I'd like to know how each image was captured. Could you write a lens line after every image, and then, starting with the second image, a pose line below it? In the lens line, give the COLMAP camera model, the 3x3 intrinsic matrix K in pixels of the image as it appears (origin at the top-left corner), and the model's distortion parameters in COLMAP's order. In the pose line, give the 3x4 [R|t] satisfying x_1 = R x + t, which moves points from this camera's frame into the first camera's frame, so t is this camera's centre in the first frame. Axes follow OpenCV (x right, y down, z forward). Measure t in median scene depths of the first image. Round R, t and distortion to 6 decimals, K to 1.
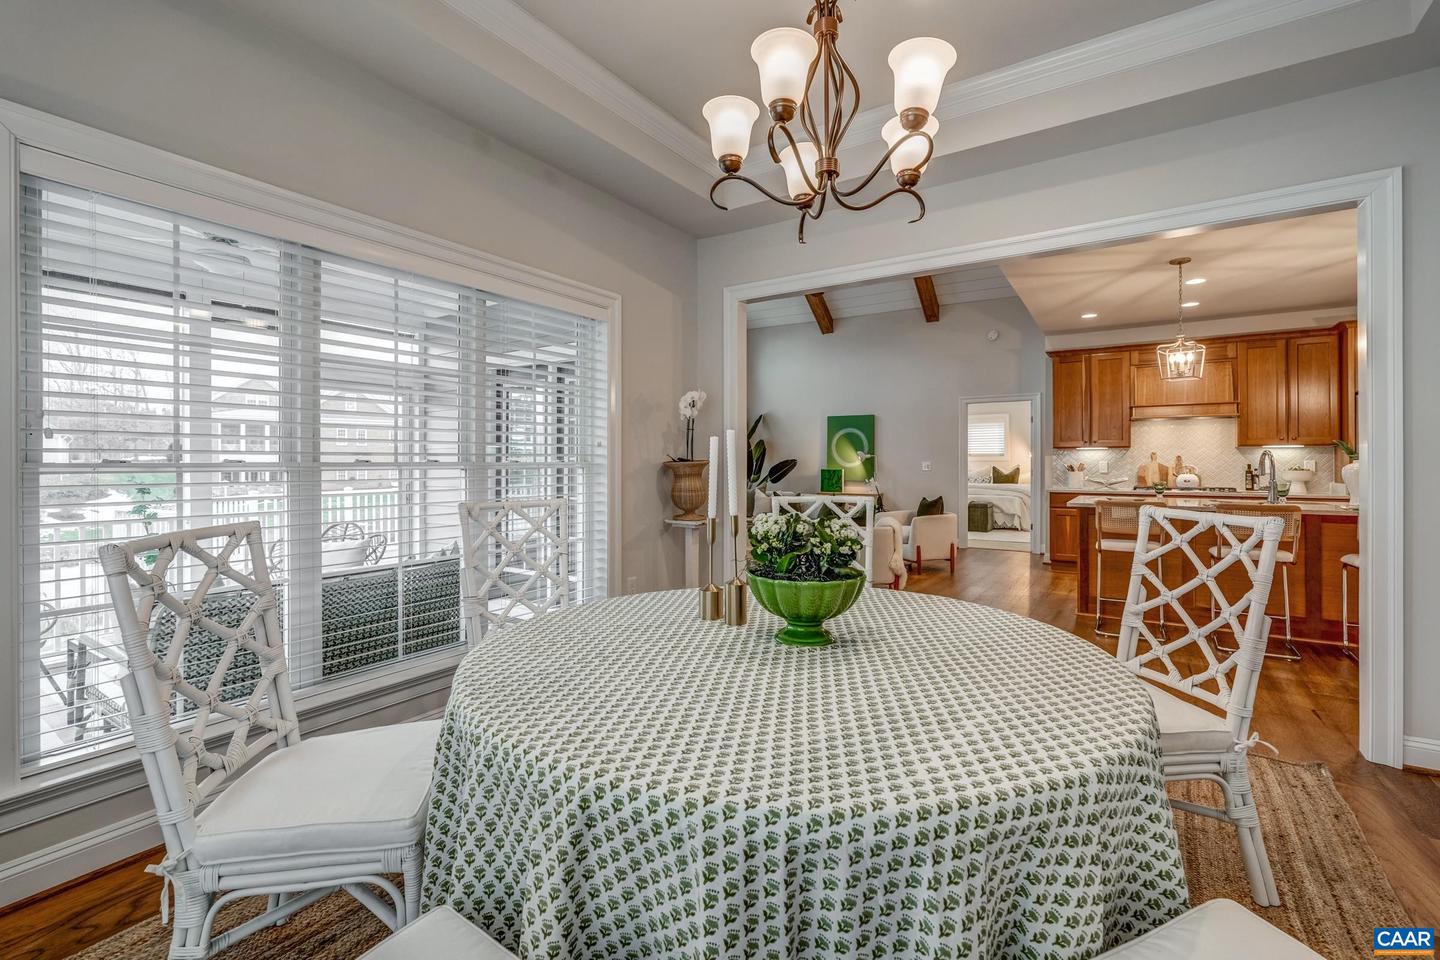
lens RADIAL K [[638.5, 0, 727.1], [0, 638.5, 456.7], [0, 0, 1]] dist [-0.012594, 0.006453]
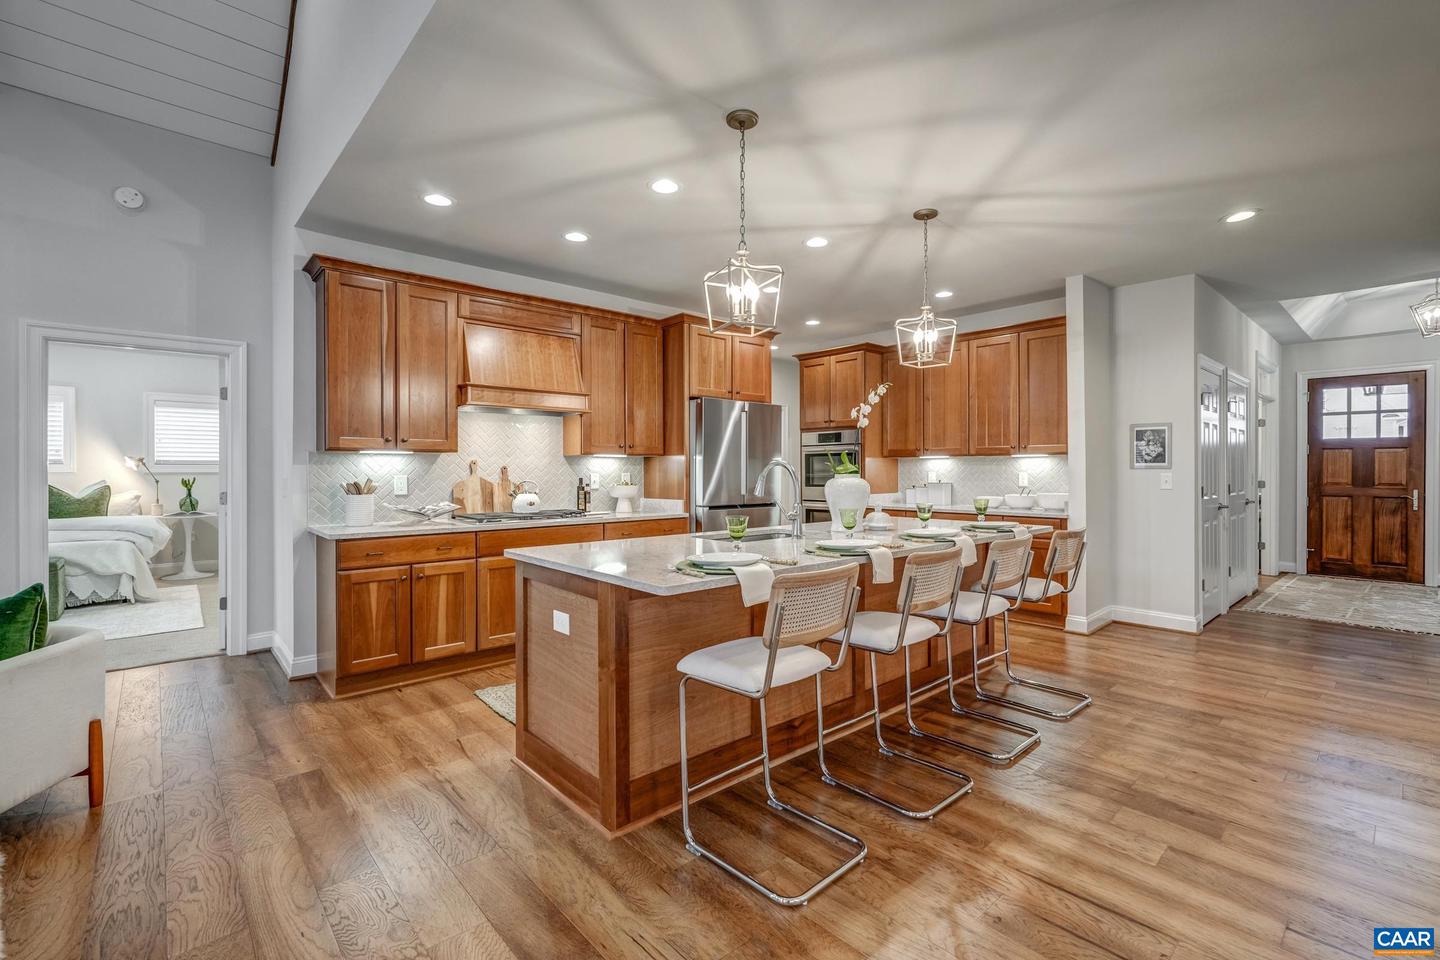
lens RADIAL K [[638.5, 0, 718.6], [0, 638.5, 469.5], [0, 0, 1]] dist [-0.012594, 0.006453]
pose [[0.264035, 0.001710, 0.964512, 0.093535], [-0.006149, 0.999981, -0.000090, 0.000398], [-0.964493, -0.005907, 0.264041, 0.487314]]
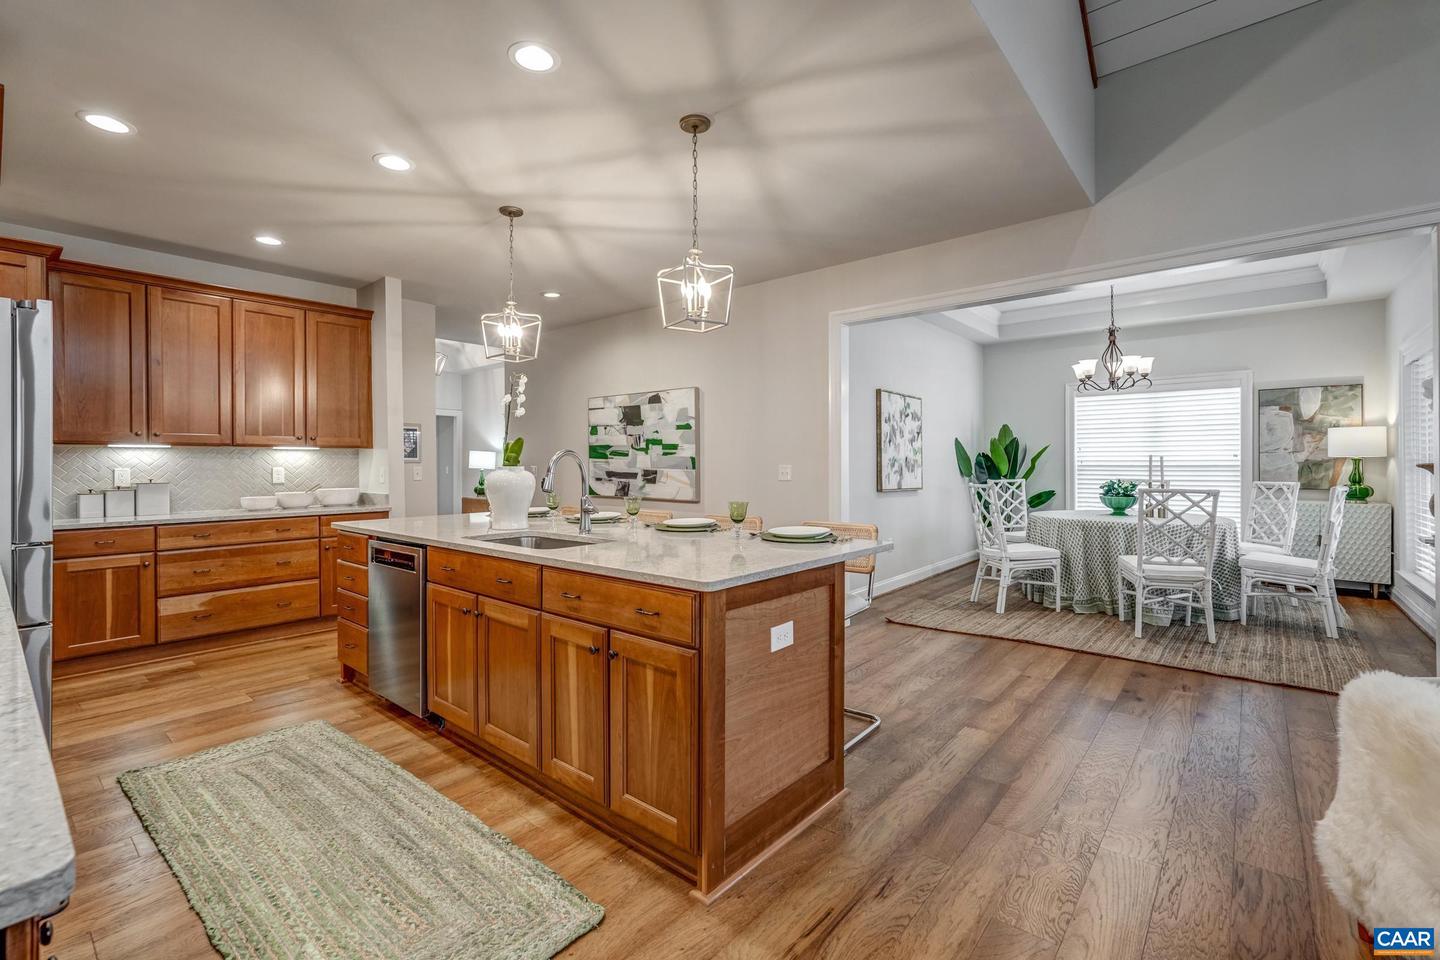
lens RADIAL K [[638.5, 0, 722.1], [0, 638.5, 465.2], [0, 0, 1]] dist [-0.012594, 0.006453]
pose [[-0.992034, 0.004589, 0.125883, 0.346039], [0.003983, 0.999979, -0.005067, 0.004500], [-0.125904, -0.004525, -0.992032, 0.882363]]
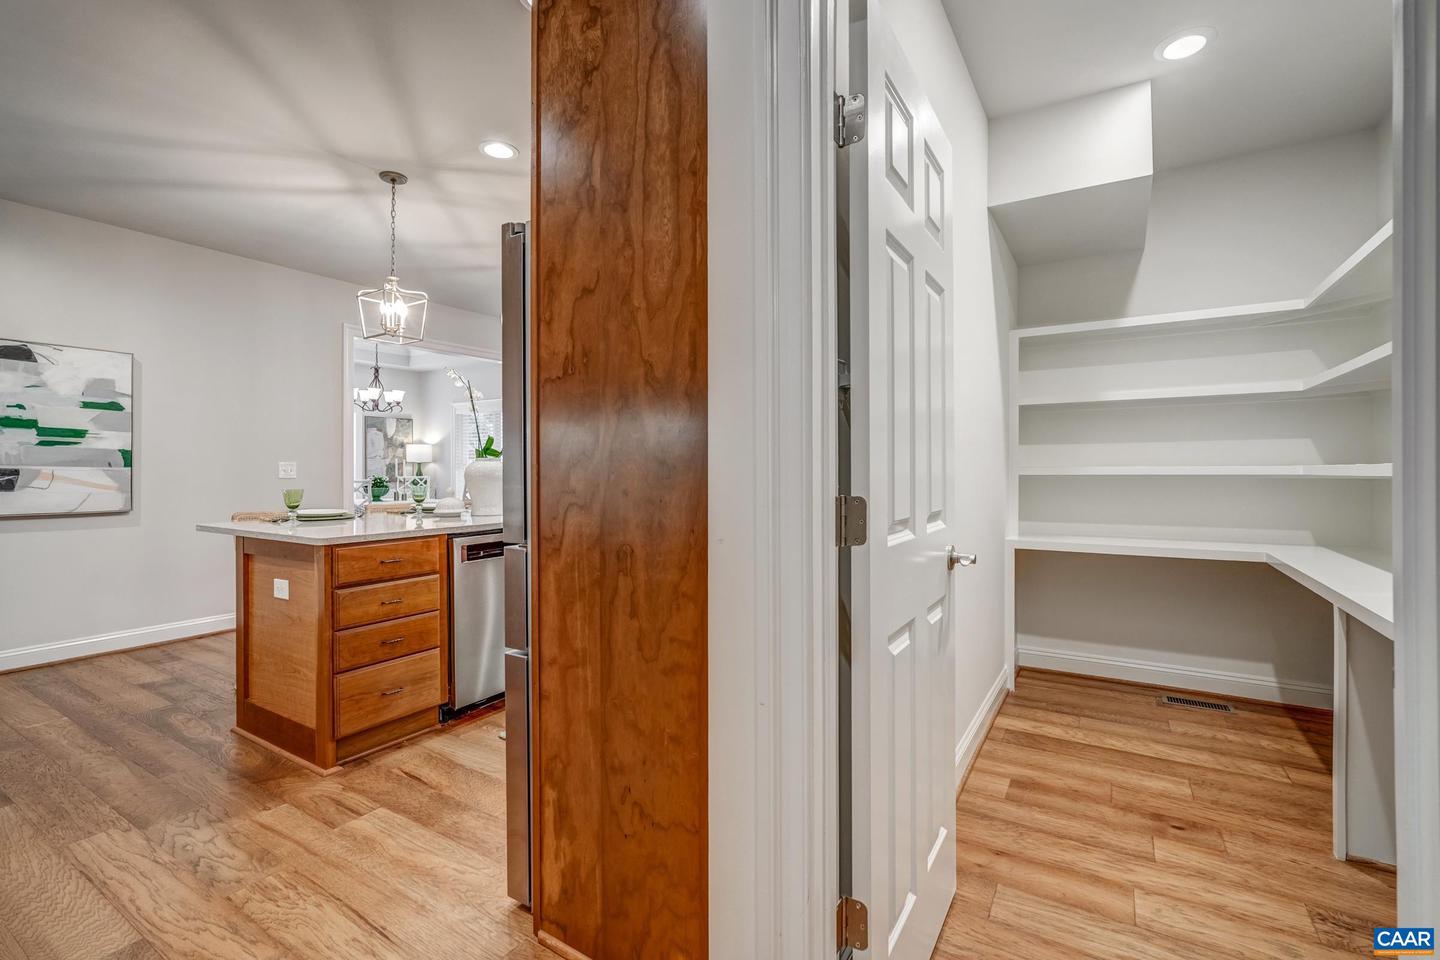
lens RADIAL K [[638.5, 0, 731.9], [0, 638.5, 470.2], [0, 0, 1]] dist [-0.012594, 0.006453]
pose [[0.038655, 0.005925, -0.999235, 0.950355], [0.012075, 0.999907, 0.006396, 0.010084], [0.999180, -0.012313, 0.038580, 0.660886]]
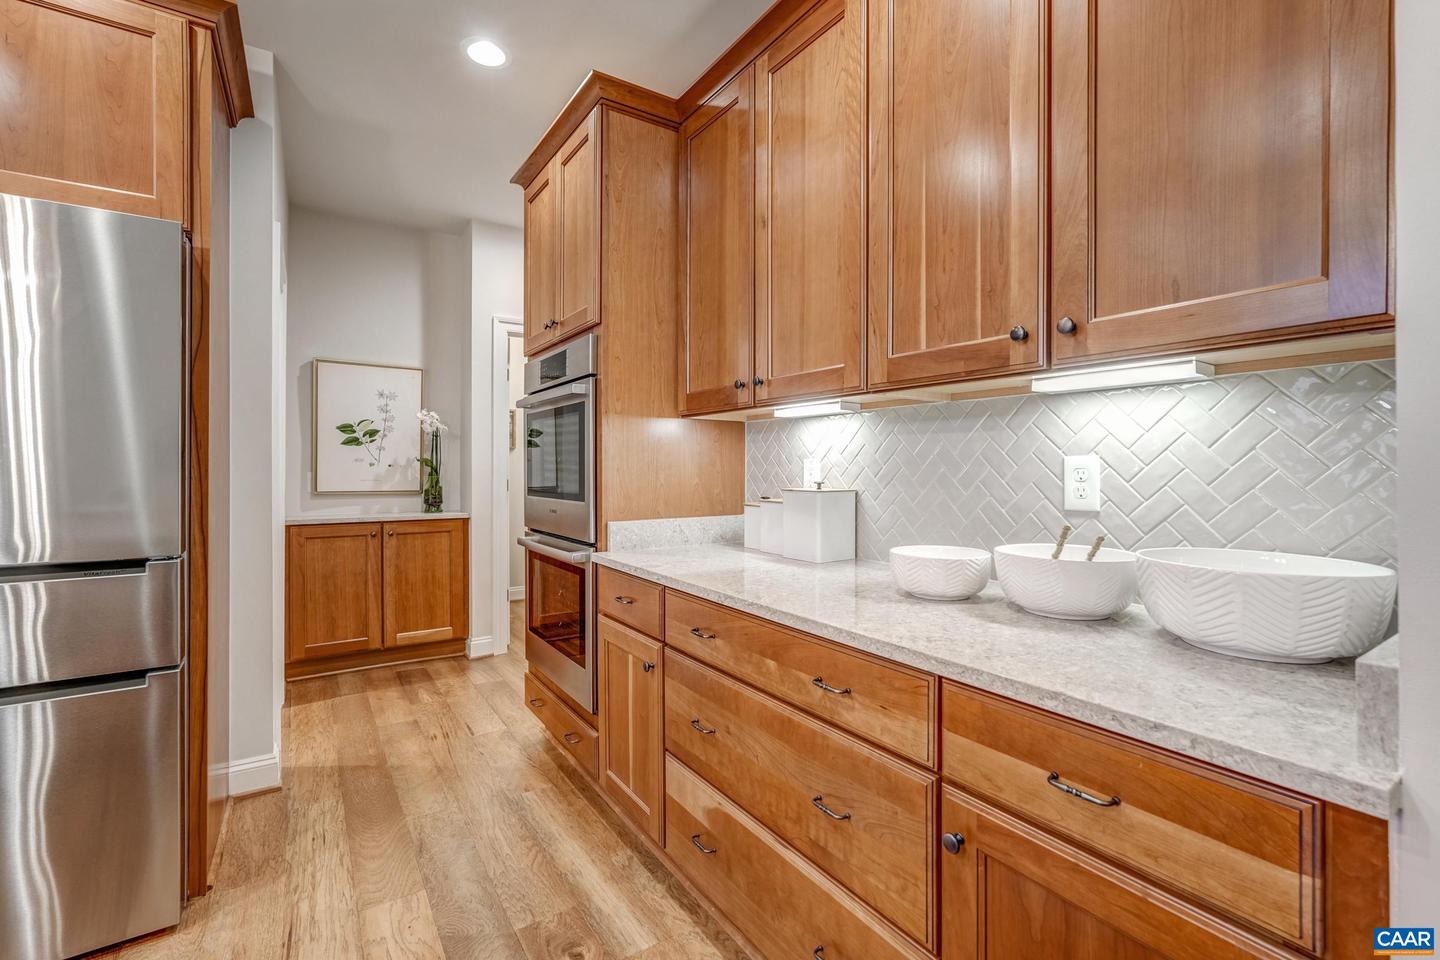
lens RADIAL K [[638.5, 0, 705.1], [0, 638.5, 467.3], [0, 0, 1]] dist [-0.012594, 0.006453]
pose [[0.411999, -0.001294, 0.911183, 0.631992], [-0.007101, 0.999964, 0.004630, 0.004993], [-0.911157, -0.008378, 0.411975, 0.376826]]
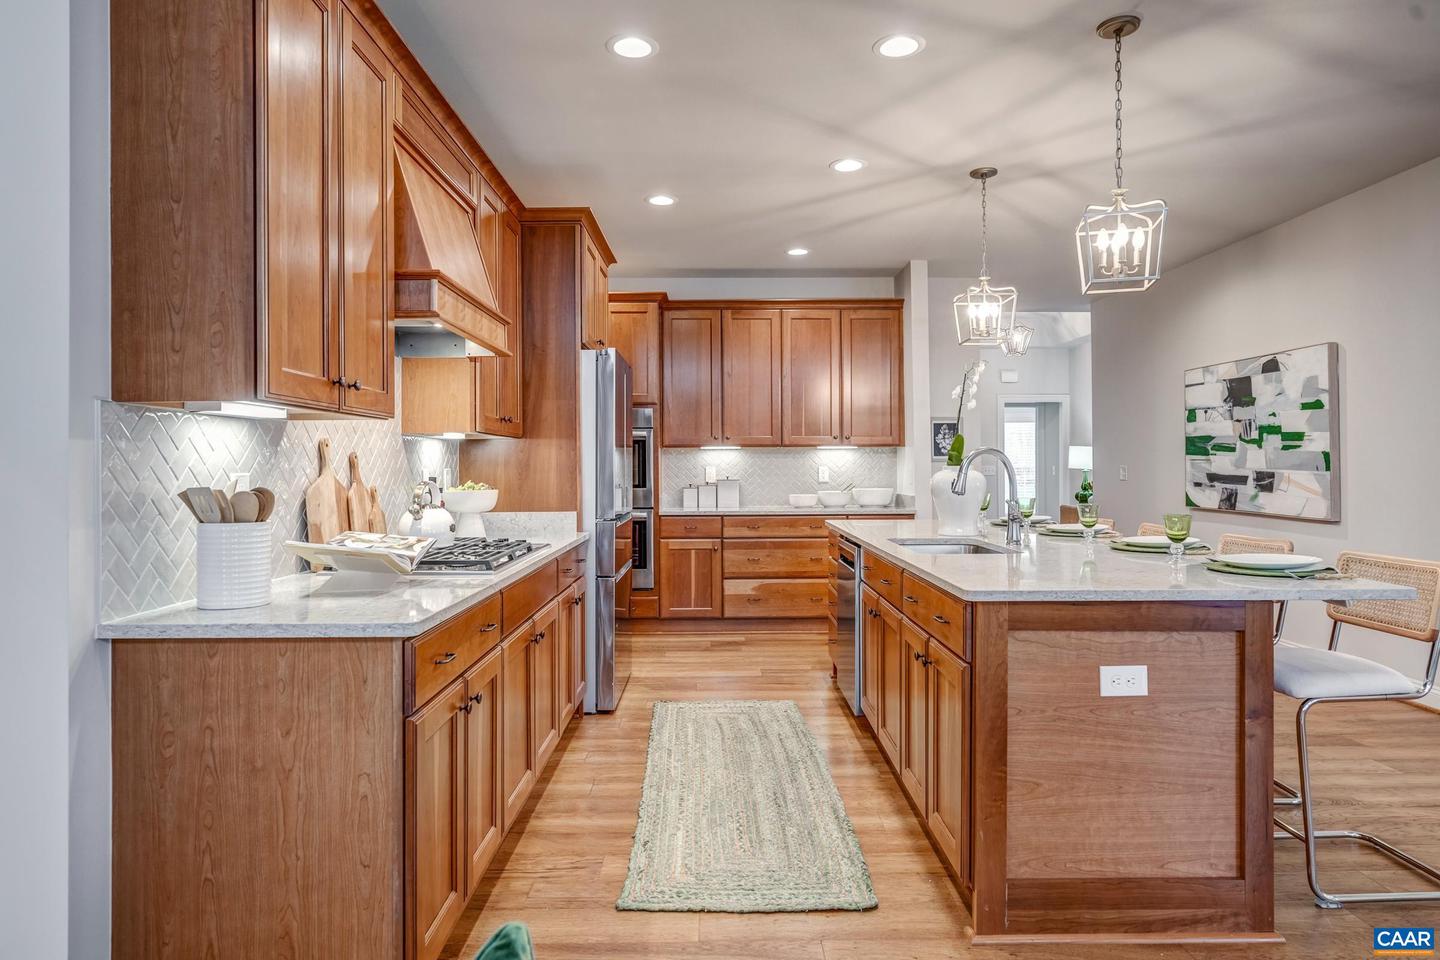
lens RADIAL K [[869.3, 0, 719.9], [0, 869.3, 459.1], [0, 0, 1]] dist [0.001368, 0.000676]
pose [[-0.551271, 0.009528, 0.834272, 0.198743], [-0.001659, 0.999920, -0.012516, 0.005257], [-0.834325, -0.008283, -0.551211, 0.884286]]
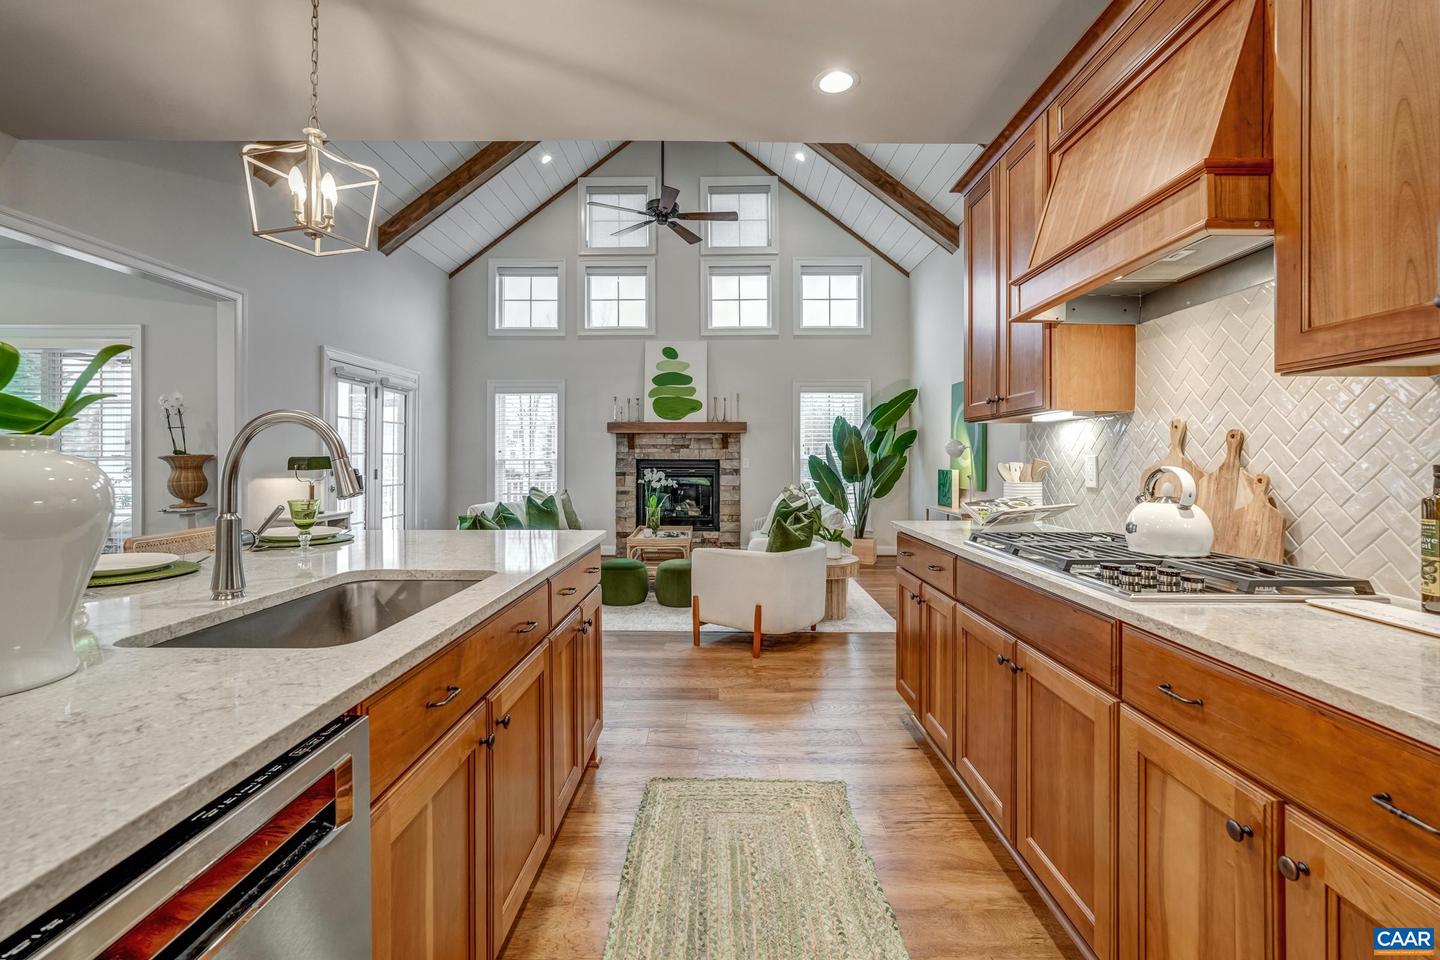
lens RADIAL K [[638.5, 0, 719.4], [0, 638.5, 456.4], [0, 0, 1]] dist [-0.012594, 0.006453]
pose [[0.542279, -0.000542, -0.840198, 0.661225], [0.003261, 0.999994, 0.001460, 0.006306], [0.840192, -0.003531, 0.542277, 0.558034]]
